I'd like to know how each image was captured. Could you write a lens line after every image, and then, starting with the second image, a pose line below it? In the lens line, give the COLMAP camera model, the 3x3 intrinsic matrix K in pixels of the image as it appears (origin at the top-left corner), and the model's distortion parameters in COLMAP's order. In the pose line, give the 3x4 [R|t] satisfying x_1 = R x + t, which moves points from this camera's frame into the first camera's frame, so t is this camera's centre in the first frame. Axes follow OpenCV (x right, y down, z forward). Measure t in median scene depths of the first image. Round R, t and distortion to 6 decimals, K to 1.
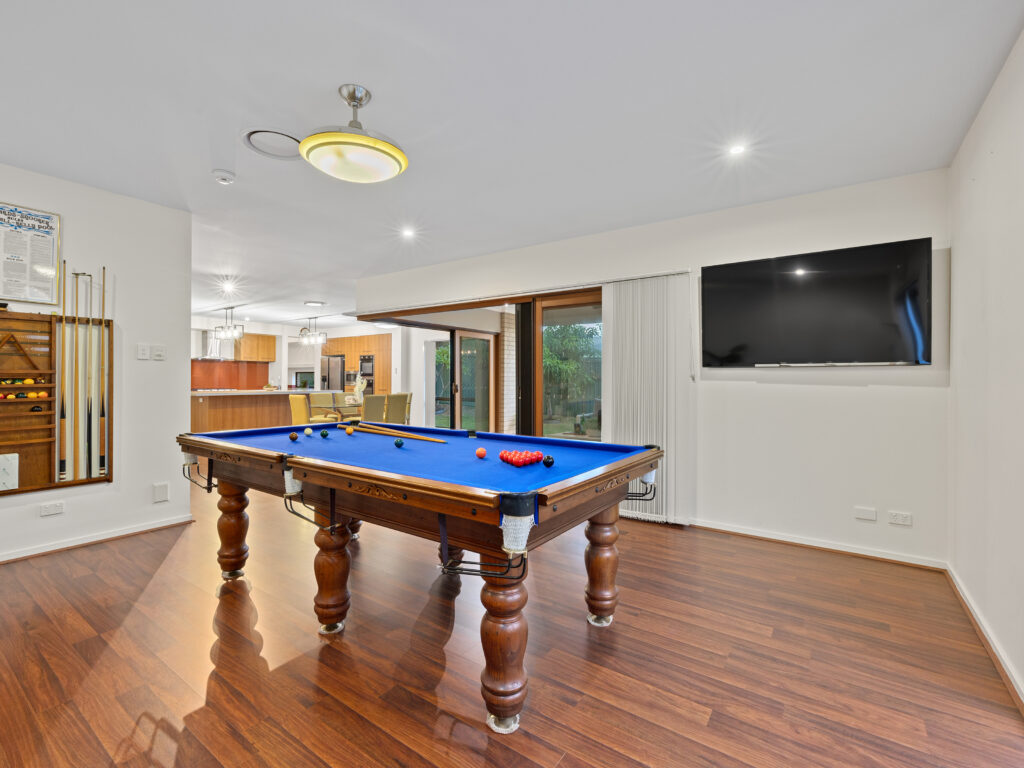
lens RADIAL K [[465.8, 0, 508.3], [0, 465.8, 378.4], [0, 0, 1]] dist [-0.000482, -0.000074]
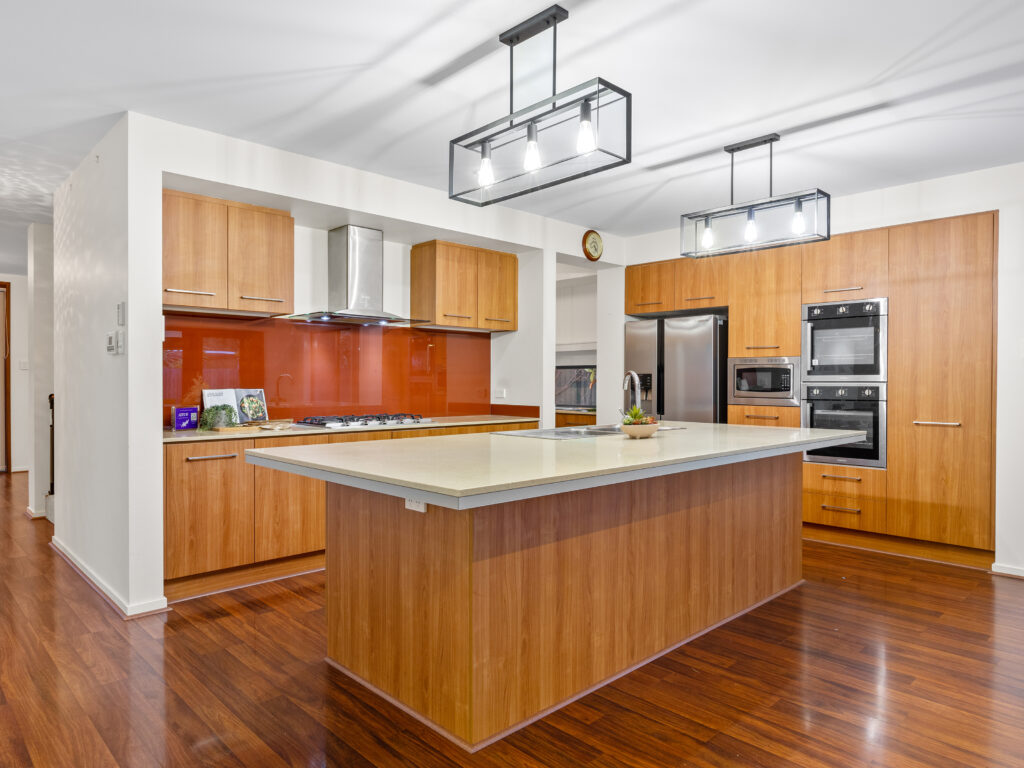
lens RADIAL K [[659.7, 0, 512.0], [0, 659.7, 384.0], [0, 0, 1]] dist [-0.000613, -0.000406]
pose [[0.981918, 0.000214, -0.189304, -0.423249], [0.000901, 0.999983, 0.005804, -0.001484], [0.189302, -0.005869, 0.981901, 0.552083]]
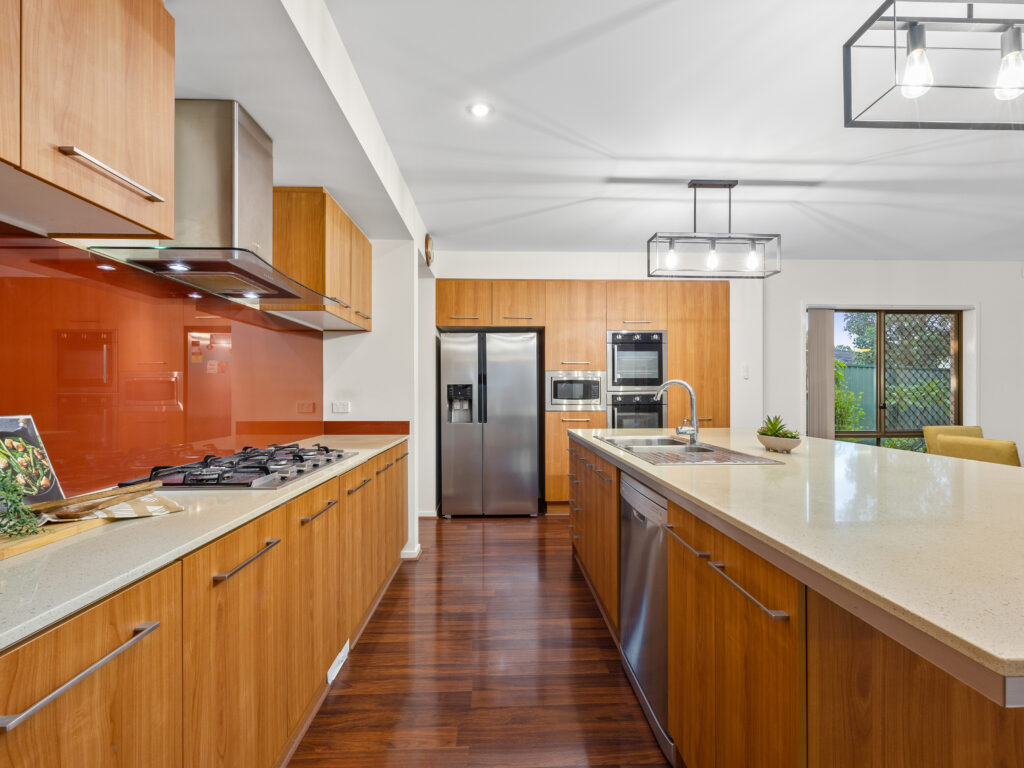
lens RADIAL K [[464.7, 0, 517.1], [0, 464.7, 389.3], [0, 0, 1]] dist [-0.001492, -0.000183]
pose [[0.791151, -0.002834, 0.611615, -0.611835], [0.005053, 0.999985, -0.001903, -0.001476], [-0.611601, 0.004596, 0.791153, 0.747096]]
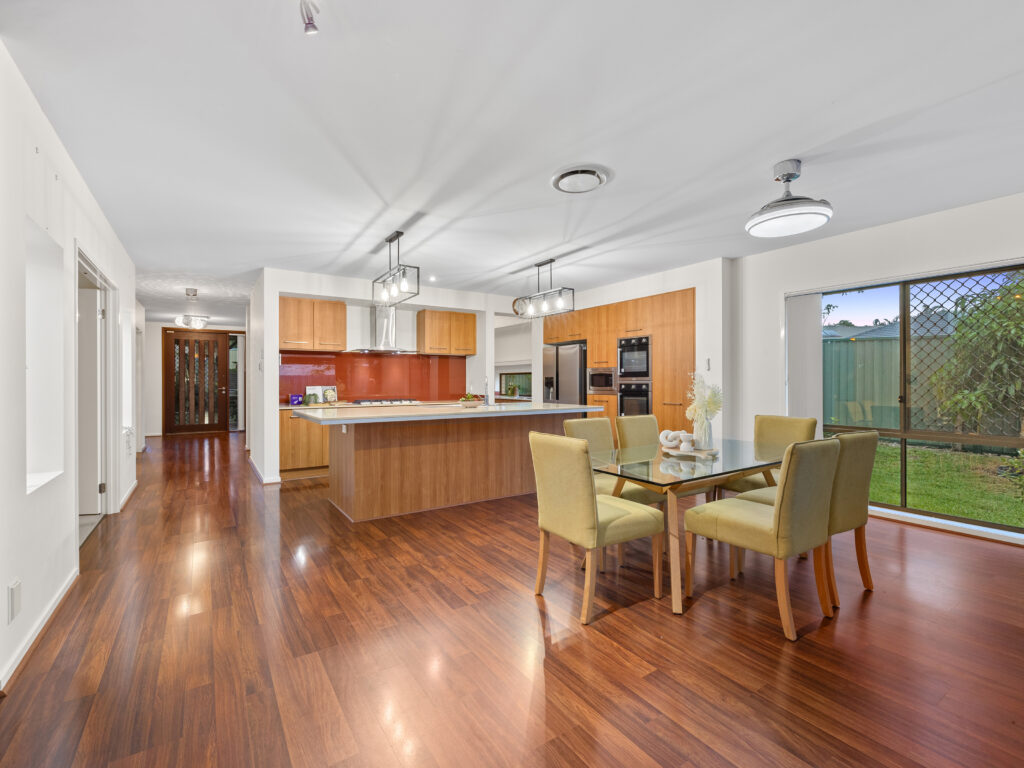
lens RADIAL K [[465.8, 0, 508.3], [0, 465.8, 378.4], [0, 0, 1]] dist [-0.000482, -0.000074]
pose [[0.930545, -0.009171, -0.366063, -0.240962], [0.007166, 0.999951, -0.006836, -0.000671], [0.366107, 0.003738, 0.930565, 0.454943]]
